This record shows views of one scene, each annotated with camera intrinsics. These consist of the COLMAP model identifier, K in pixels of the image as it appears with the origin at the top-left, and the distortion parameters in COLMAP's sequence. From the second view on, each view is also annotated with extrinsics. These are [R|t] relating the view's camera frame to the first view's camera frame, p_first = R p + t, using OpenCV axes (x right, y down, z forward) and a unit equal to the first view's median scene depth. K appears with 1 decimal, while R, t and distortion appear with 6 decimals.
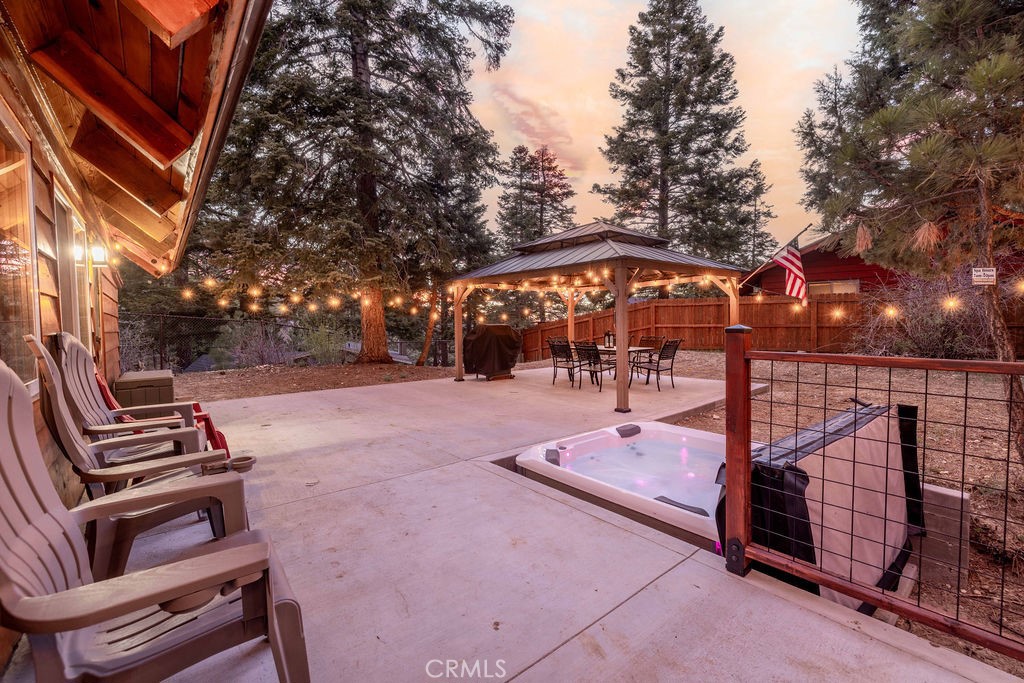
lens RADIAL K [[438.2, 0, 510.0], [0, 438.2, 338.5], [0, 0, 1]] dist [0.000497, 0.000241]
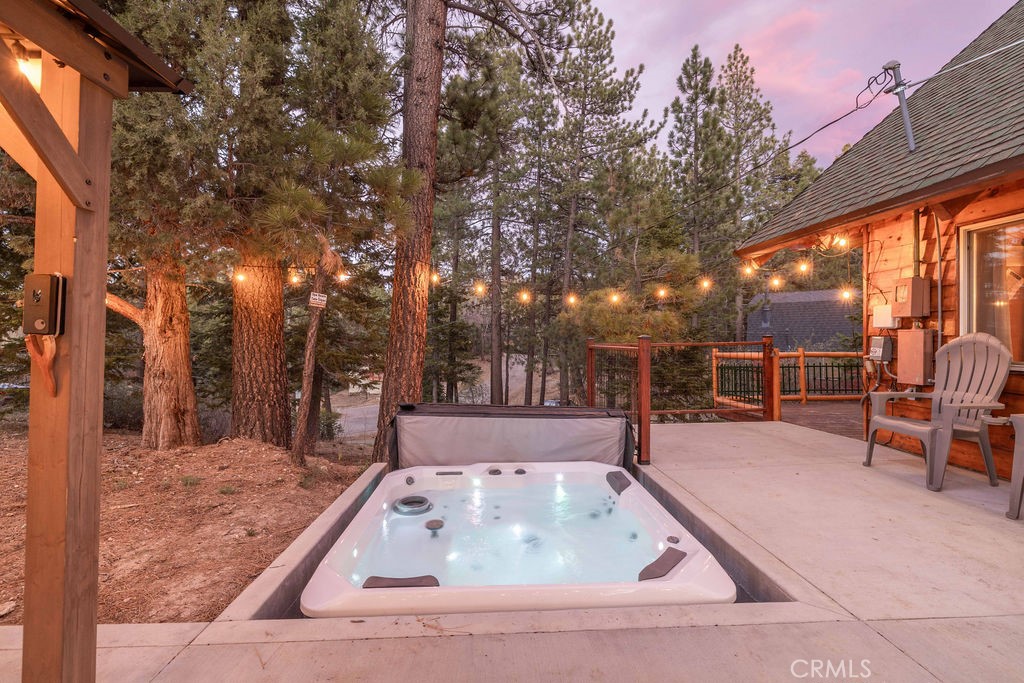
lens RADIAL K [[438.2, 0, 510.0], [0, 438.2, 338.5], [0, 0, 1]] dist [0.000497, 0.000241]
pose [[-0.804469, 0.005858, 0.593966, -0.021757], [0.028252, 0.999197, 0.028410, -0.012115], [-0.593322, 0.039636, -0.803989, 0.428461]]
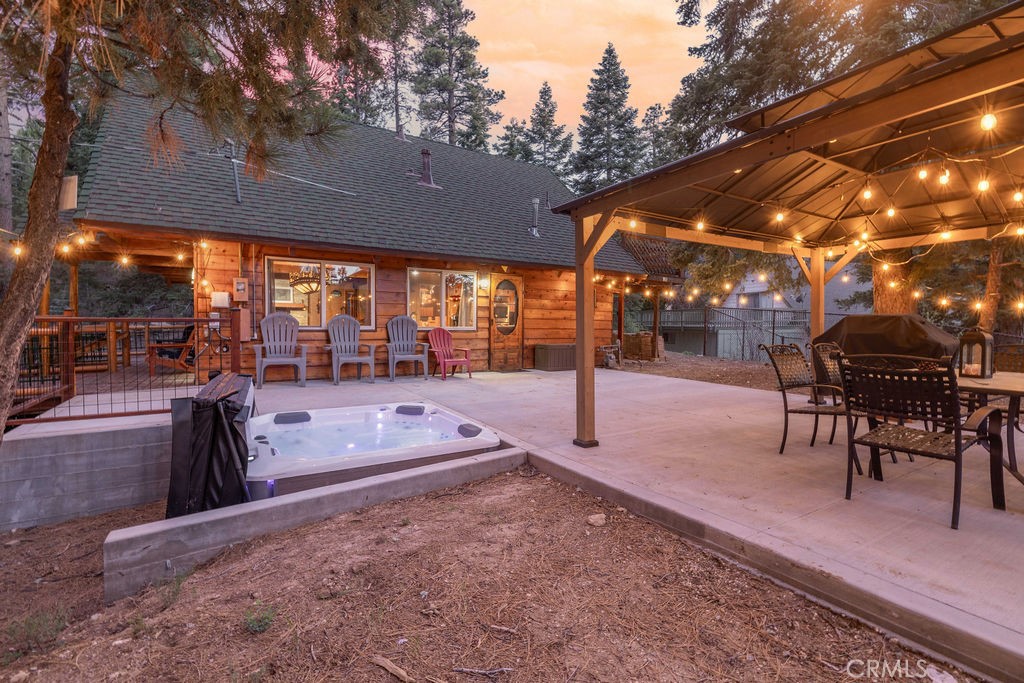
lens RADIAL K [[438.2, 0, 510.0], [0, 438.2, 338.5], [0, 0, 1]] dist [0.000497, 0.000241]
pose [[-0.143621, 0.033739, -0.989058, 0.387451], [-0.049725, 0.997910, 0.041262, -0.003965], [0.988383, 0.055107, -0.141643, 0.402047]]
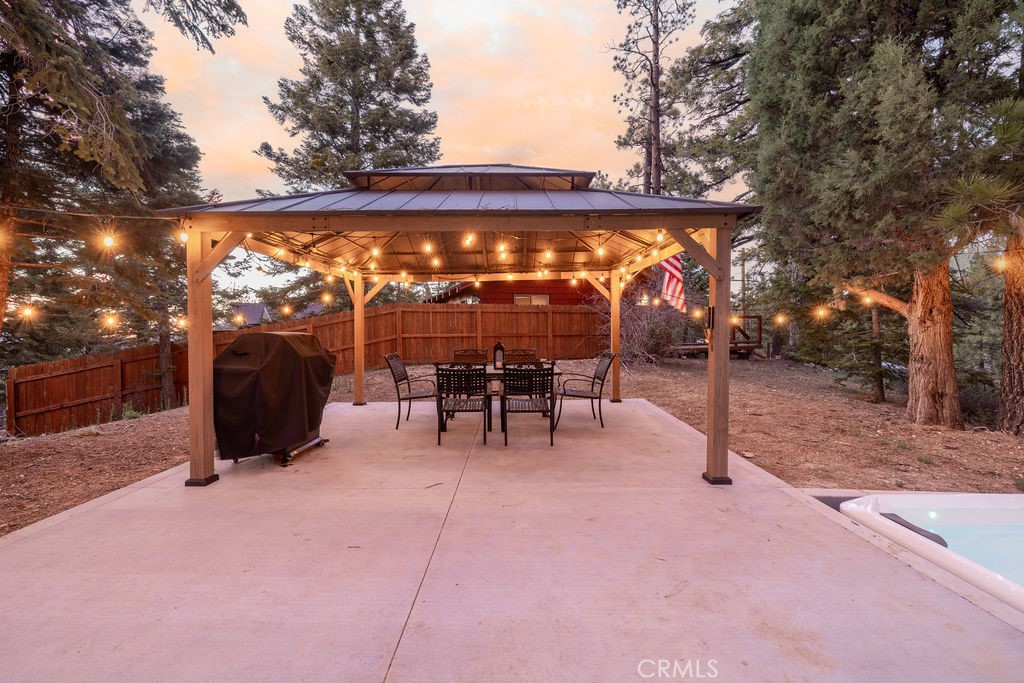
lens RADIAL K [[431.2, 0, 509.6], [0, 431.2, 335.1], [0, 0, 1]] dist [0.000341, 0.000096]
pose [[0.635318, -0.005849, 0.772228, -0.145215], [0.033707, 0.999228, -0.020163, -0.008027], [-0.771515, 0.038839, 0.635025, 0.347480]]
